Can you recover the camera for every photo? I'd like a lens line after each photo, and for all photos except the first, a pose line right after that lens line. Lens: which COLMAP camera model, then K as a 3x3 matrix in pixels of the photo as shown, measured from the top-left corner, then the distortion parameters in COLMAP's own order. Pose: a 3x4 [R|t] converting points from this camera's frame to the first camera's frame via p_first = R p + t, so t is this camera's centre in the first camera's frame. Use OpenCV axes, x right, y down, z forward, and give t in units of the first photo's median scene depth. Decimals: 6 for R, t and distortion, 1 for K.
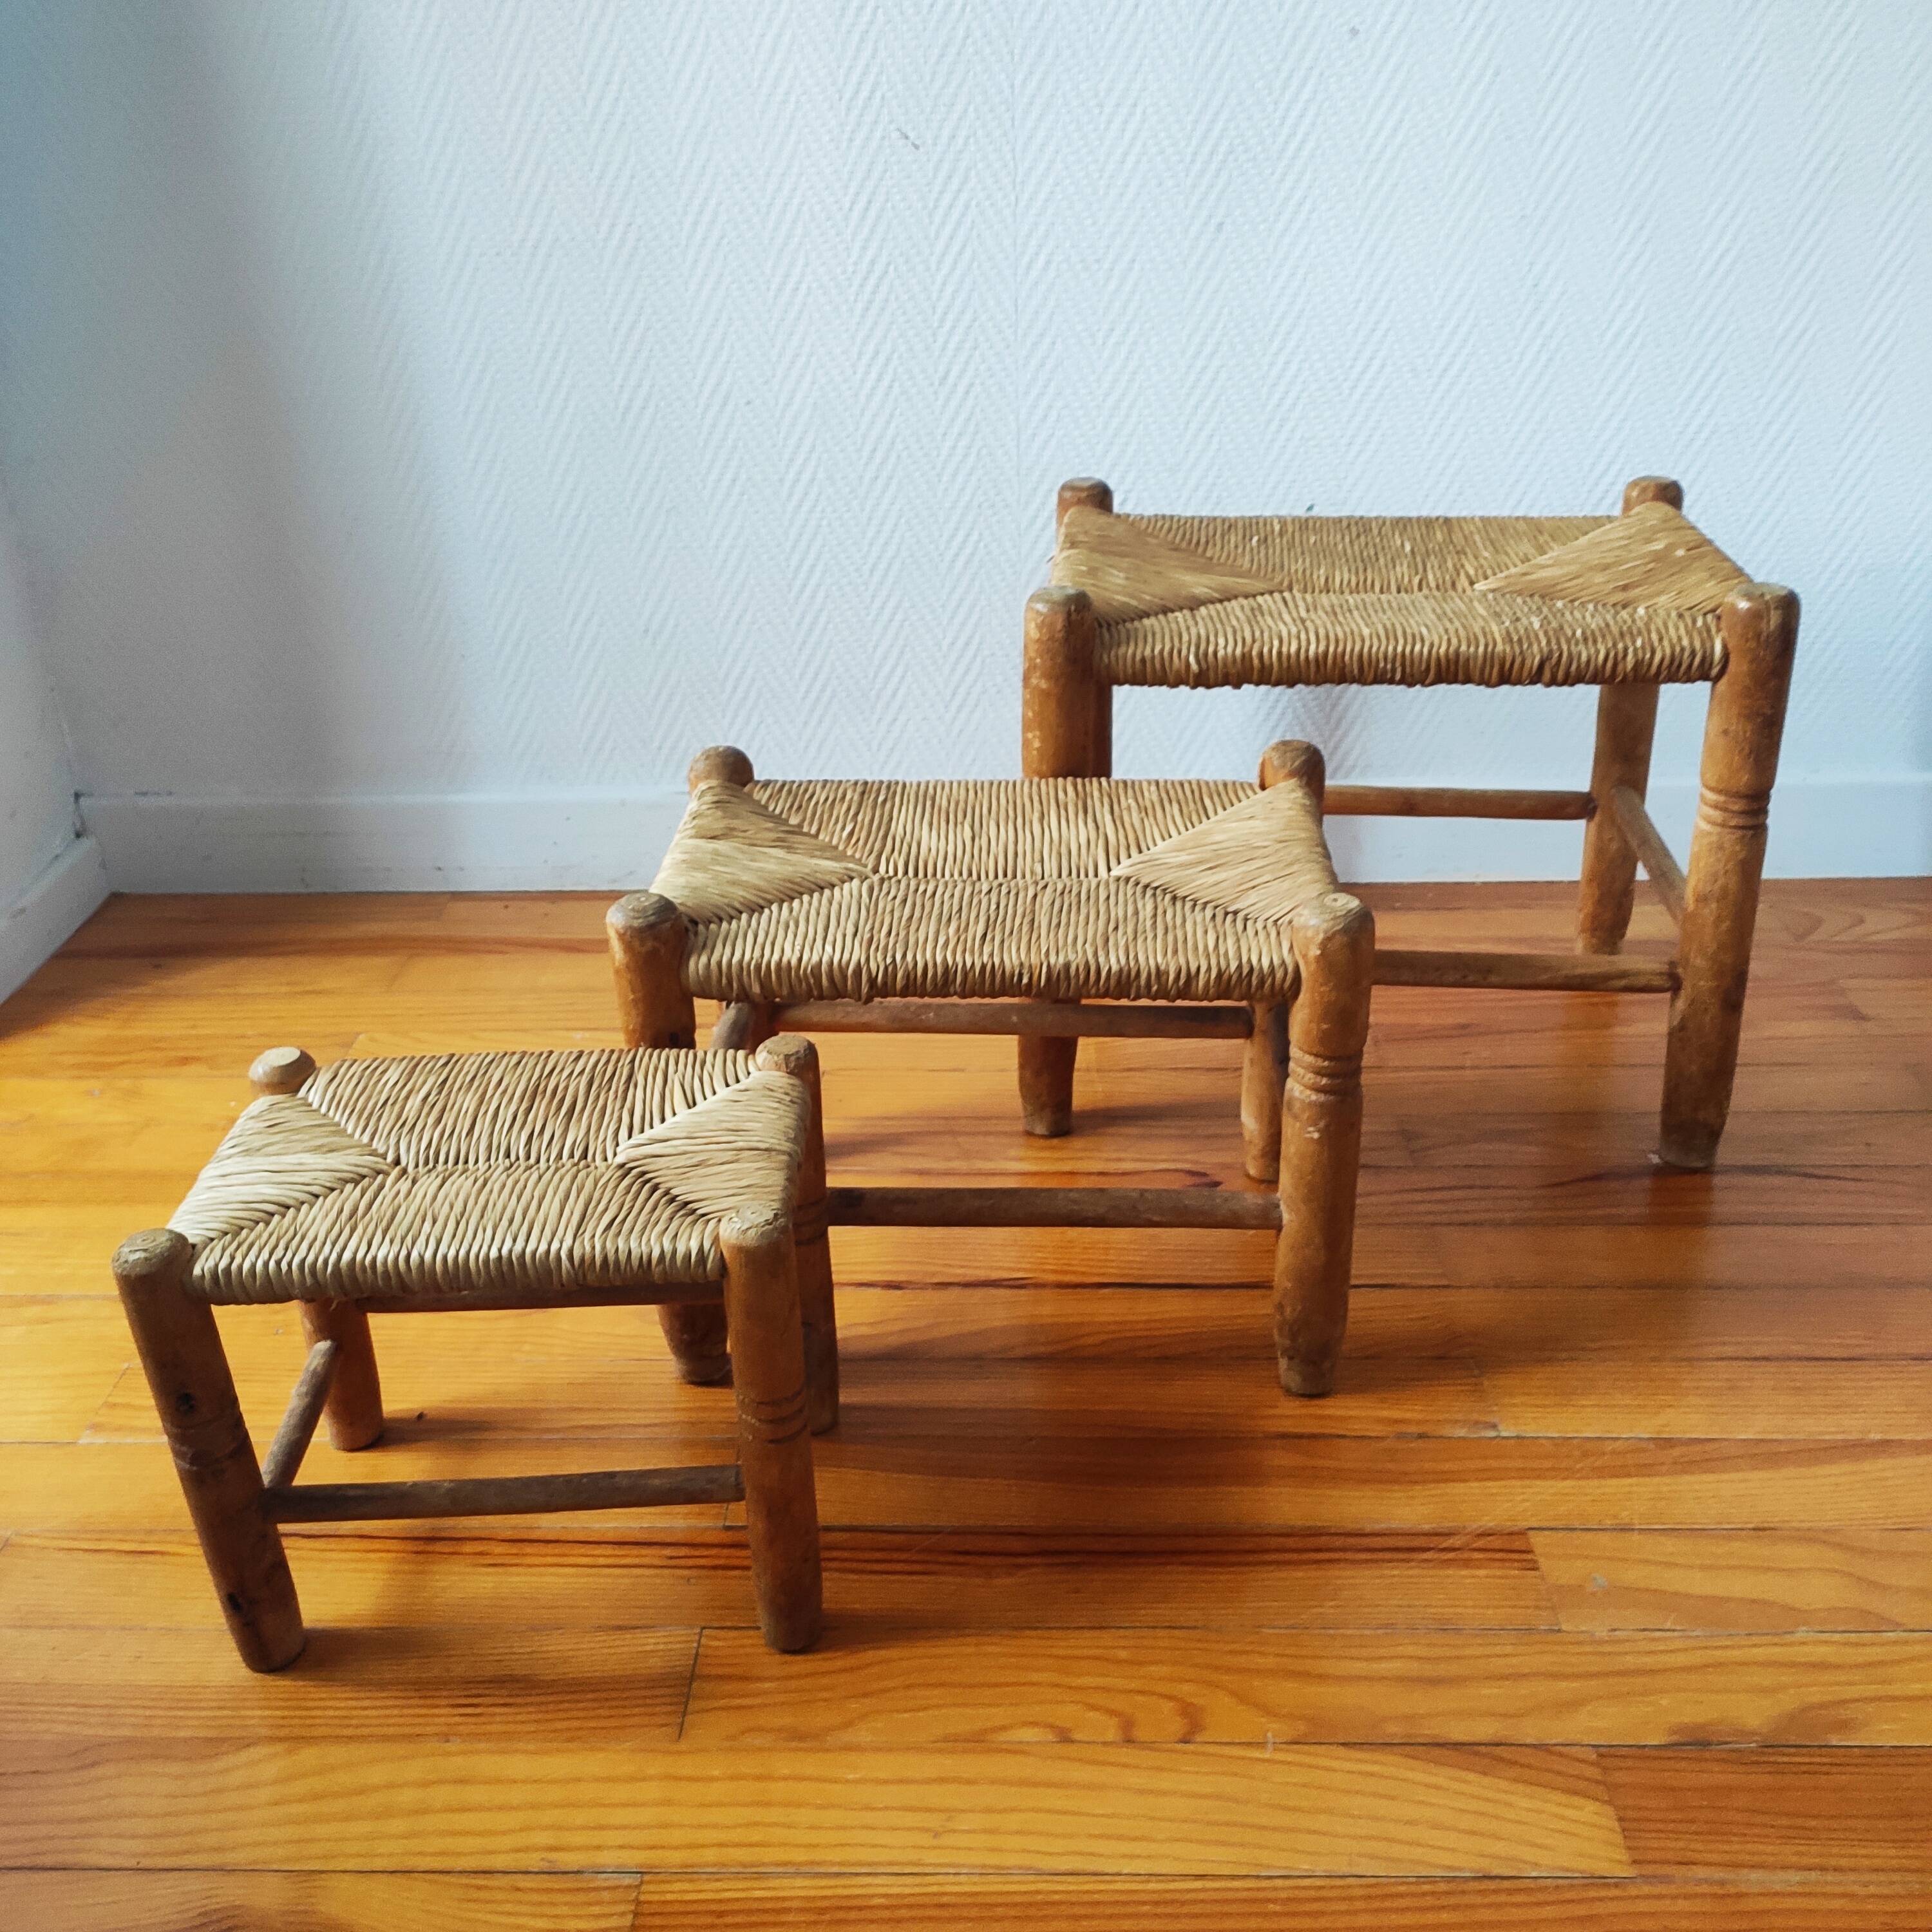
lens RADIAL K [[1916.6, 0, 975.1], [0, 1916.6, 960.6], [0, 0, 1]] dist [0.047730, 0.000000]
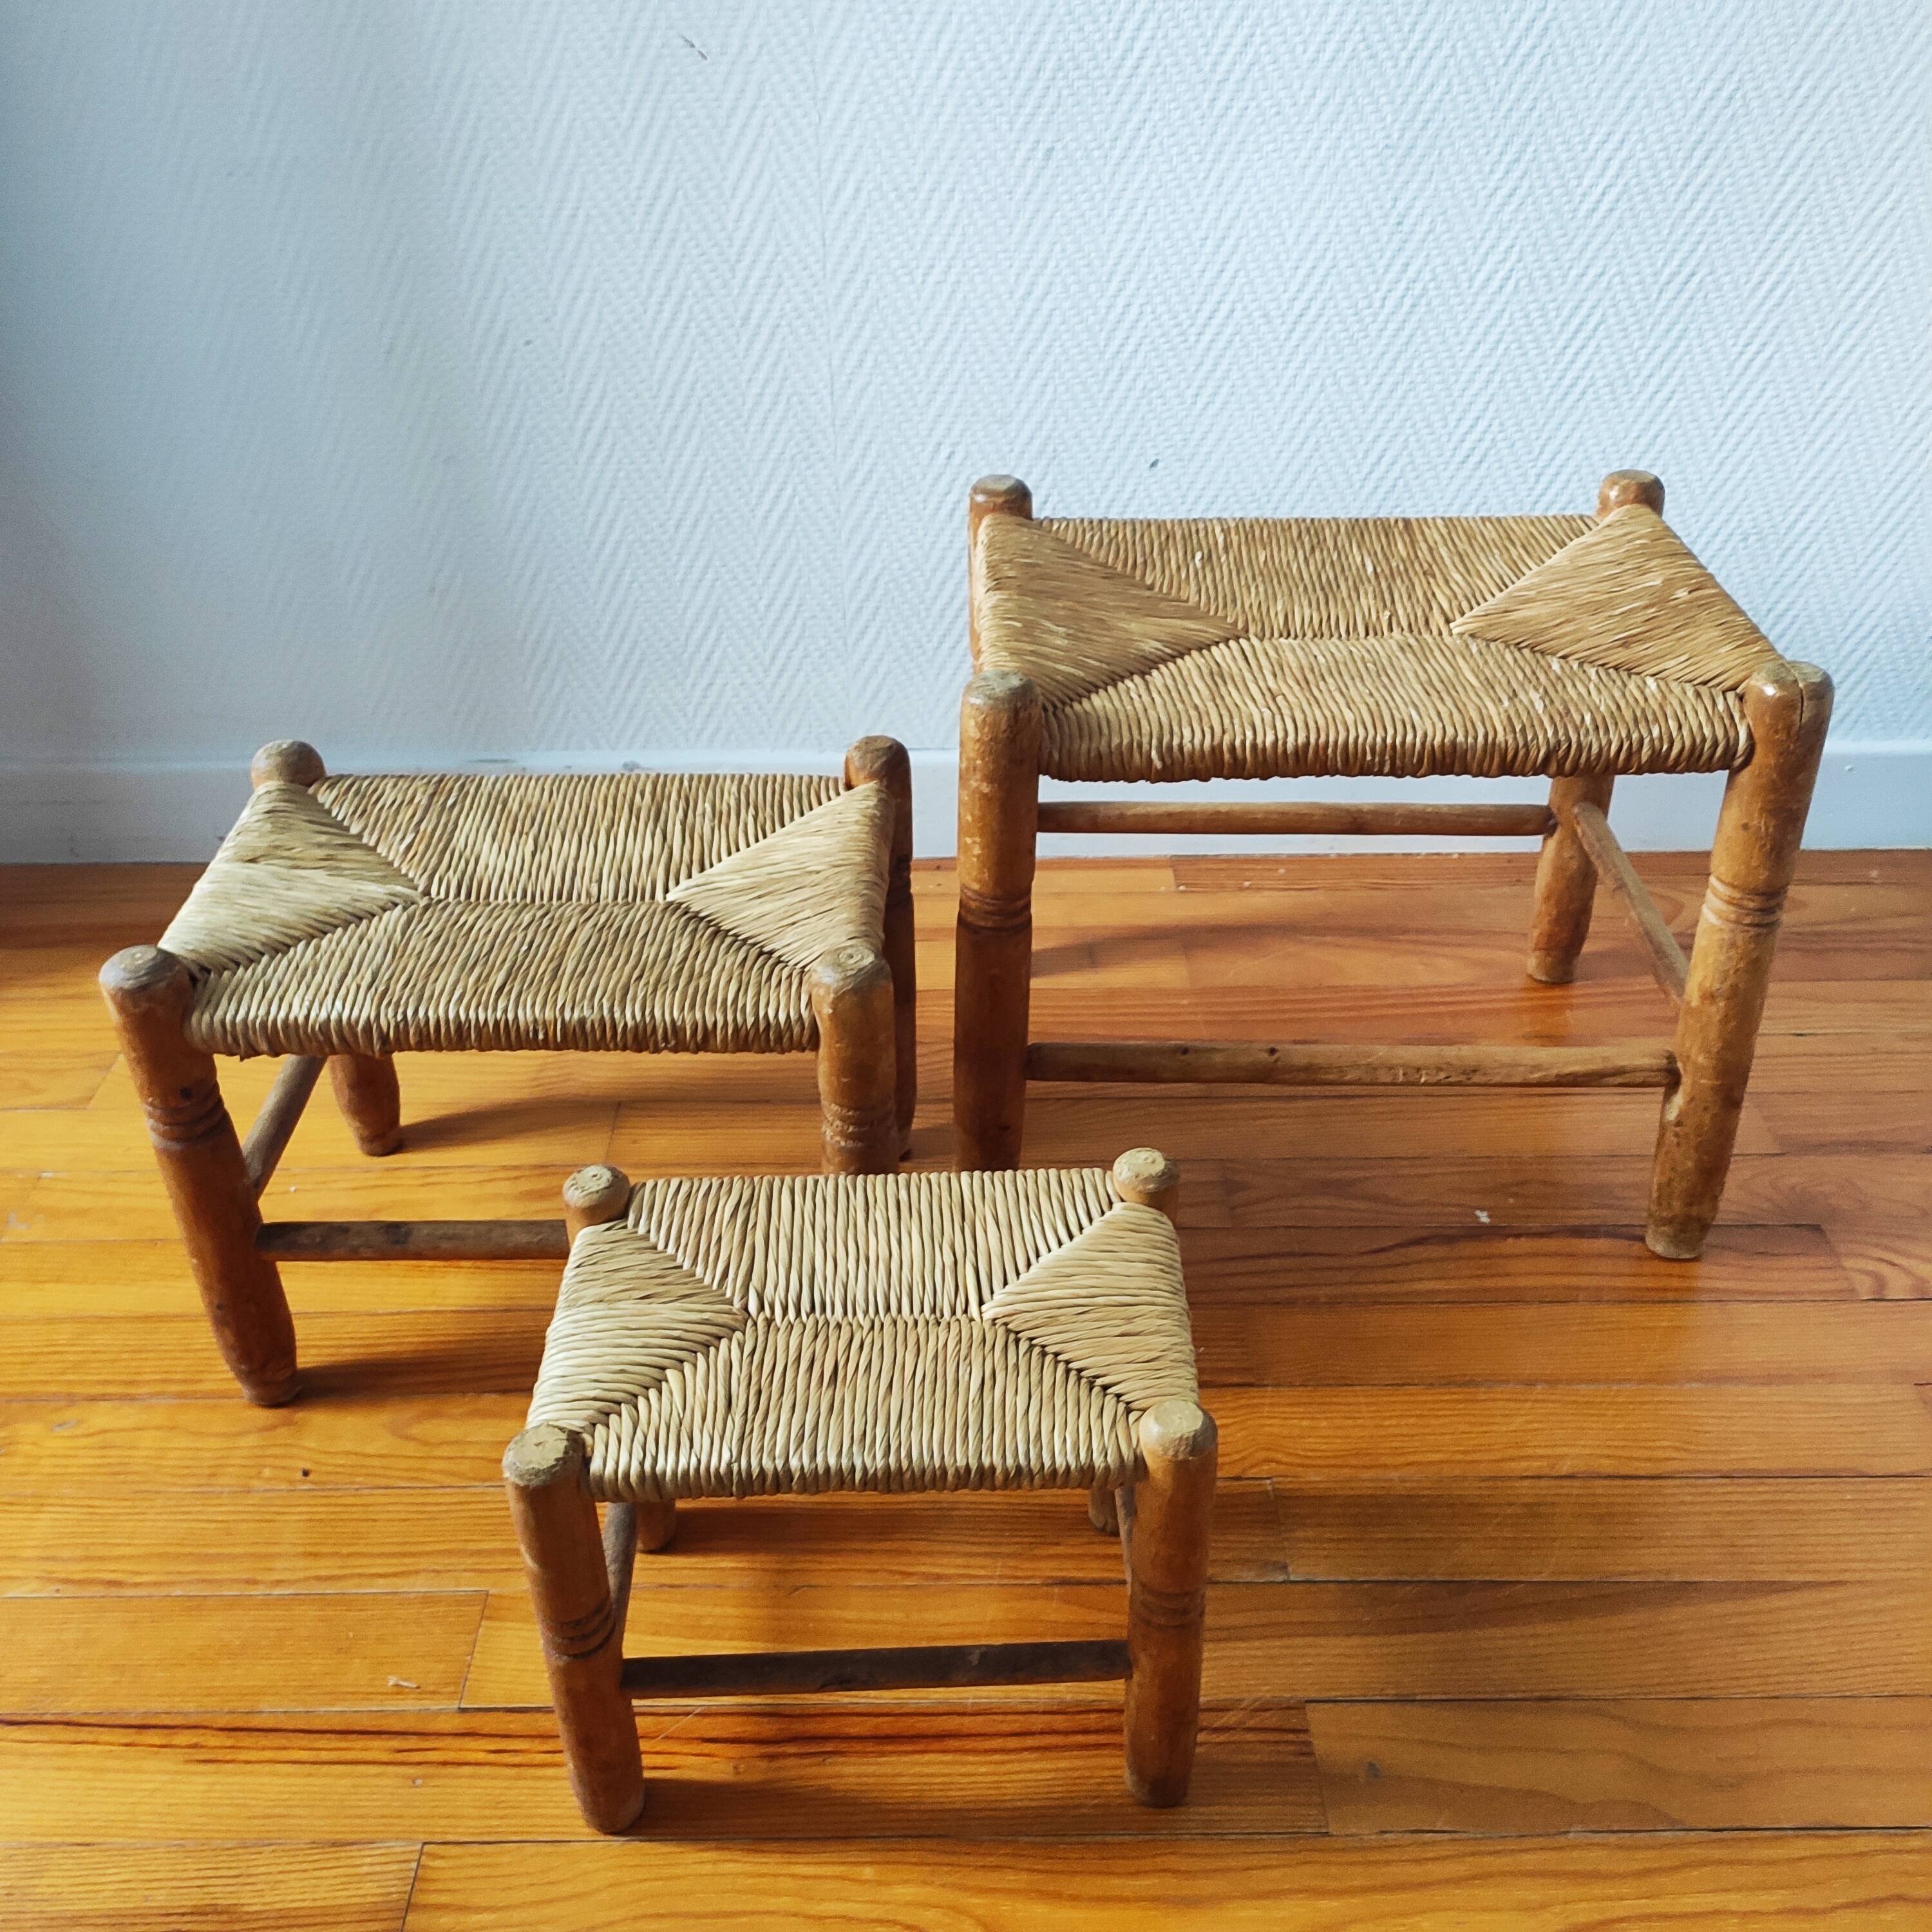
lens RADIAL K [[1916.6, 0, 975.7], [0, 1916.6, 966.0], [0, 0, 1]] dist [0.047730, 0.000000]
pose [[0.999426, -0.005645, 0.033415, 0.078263], [0.001234, 0.991439, 0.130569, -0.160519], [-0.033865, -0.130452, 0.990876, 0.090094]]
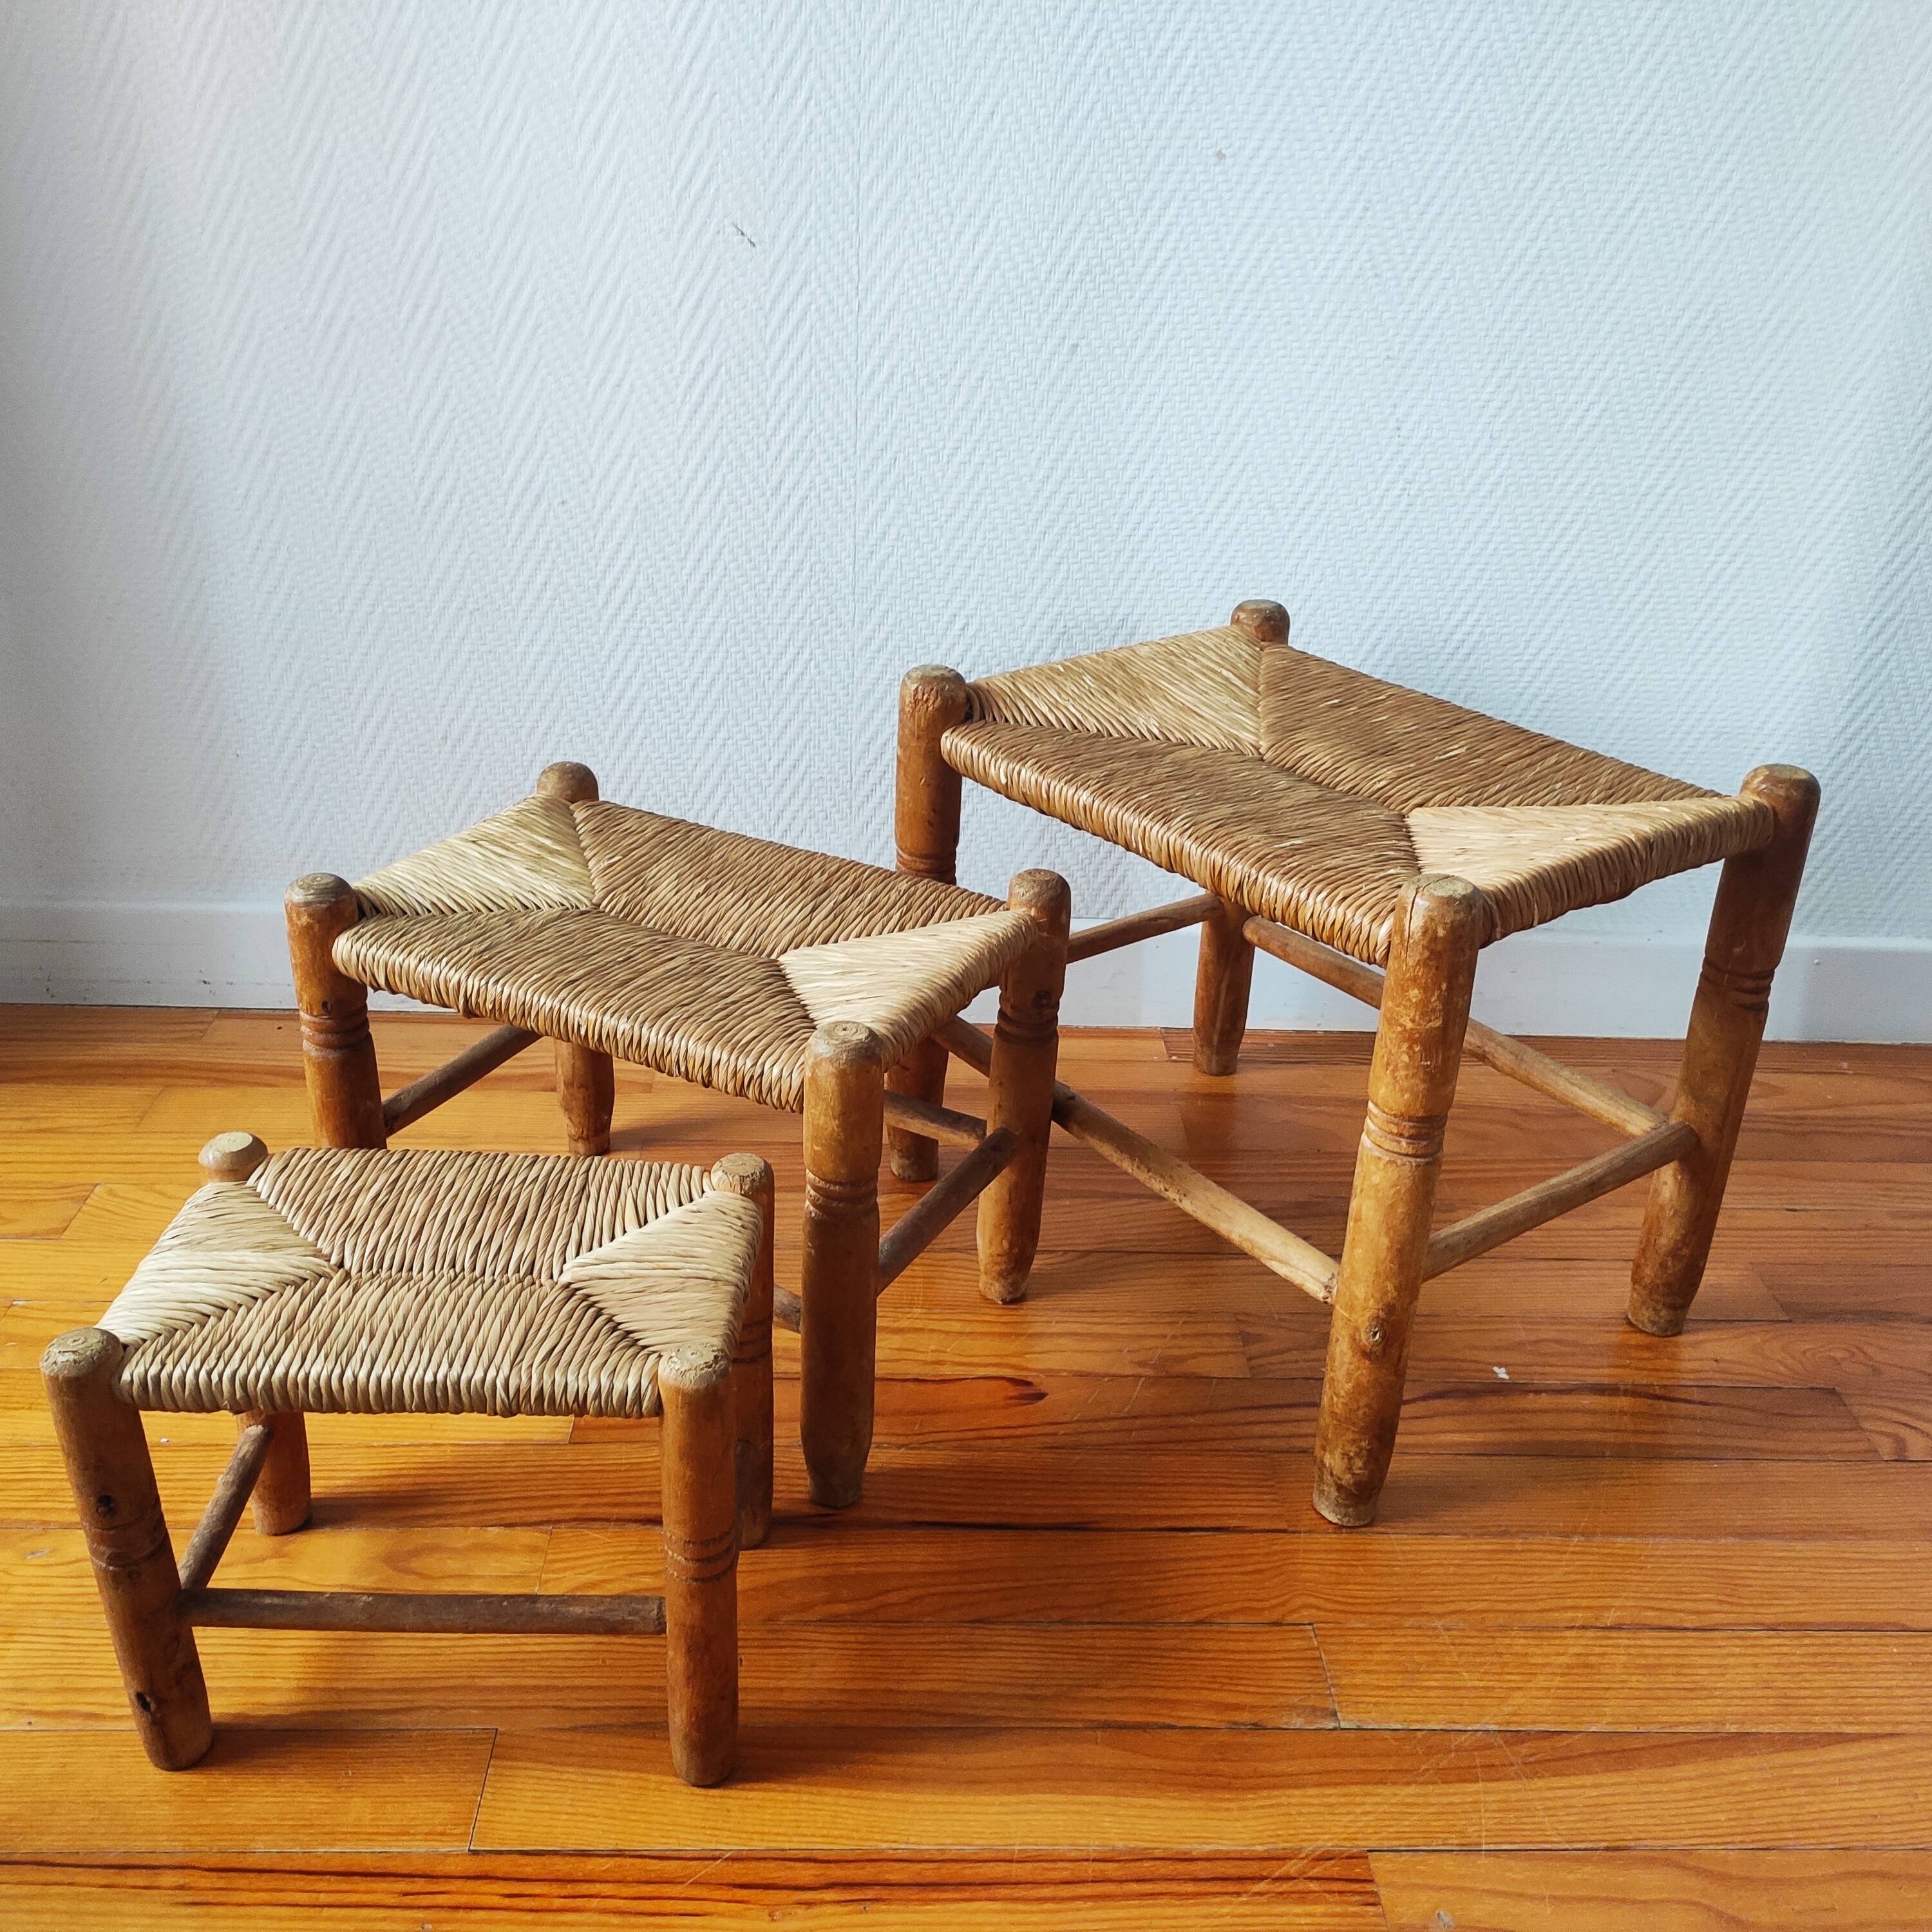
lens RADIAL K [[1916.6, 0, 964.7], [0, 1916.6, 957.5], [0, 0, 1]] dist [0.047730, 0.000000]
pose [[0.996174, 0.030895, 0.081747, 0.007463], [-0.030490, 0.999516, -0.006201, -0.096507], [-0.081899, 0.003685, 0.996634, 0.087049]]
